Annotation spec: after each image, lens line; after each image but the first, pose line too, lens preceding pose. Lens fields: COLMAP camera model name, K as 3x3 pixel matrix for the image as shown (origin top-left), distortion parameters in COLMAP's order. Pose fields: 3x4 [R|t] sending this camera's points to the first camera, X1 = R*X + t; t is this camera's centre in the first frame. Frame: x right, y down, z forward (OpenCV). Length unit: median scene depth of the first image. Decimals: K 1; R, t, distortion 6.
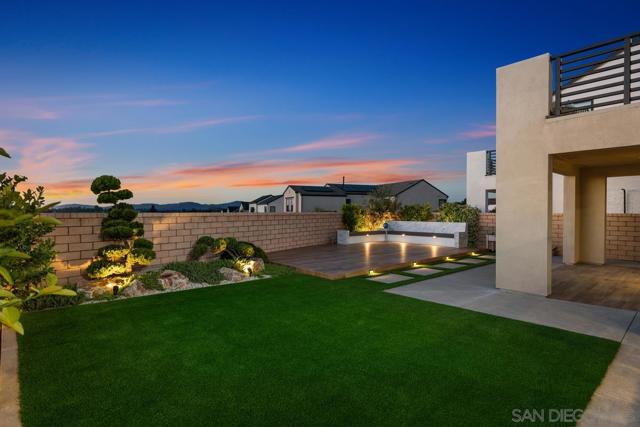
lens RADIAL K [[353.5, 0, 320.0], [0, 353.5, 213.5], [0, 0, 1]] dist [0.006286, 0.001050]
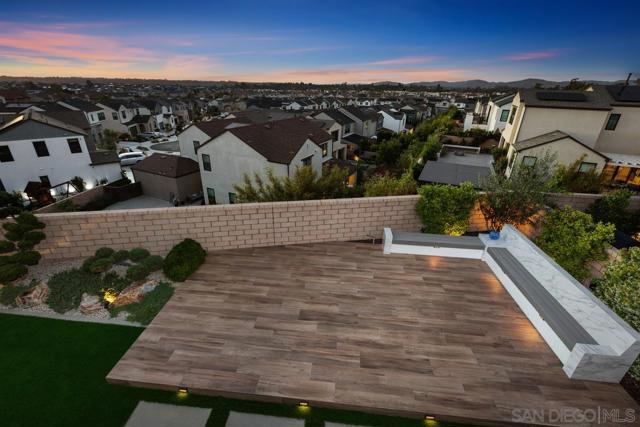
lens RADIAL K [[282.9, 0, 320.0], [0, 282.9, 213.5], [0, 0, 1]] dist [0.000993, 0.000342]
pose [[0.680014, 0.318137, -0.660583, 0.312945], [-0.027902, 0.911535, 0.410274, -0.197676], [0.732668, -0.260561, 0.628734, 0.530533]]
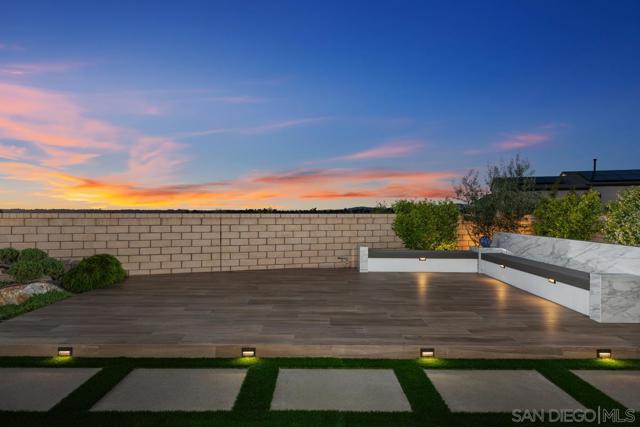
lens RADIAL K [[353.5, 0, 320.0], [0, 353.5, 213.5], [0, 0, 1]] dist [0.006286, 0.001050]
pose [[0.746280, 0.010241, -0.665554, 0.372805], [-0.009328, 0.999944, 0.004927, -0.006753], [0.665567, 0.002531, 0.746334, 0.498297]]
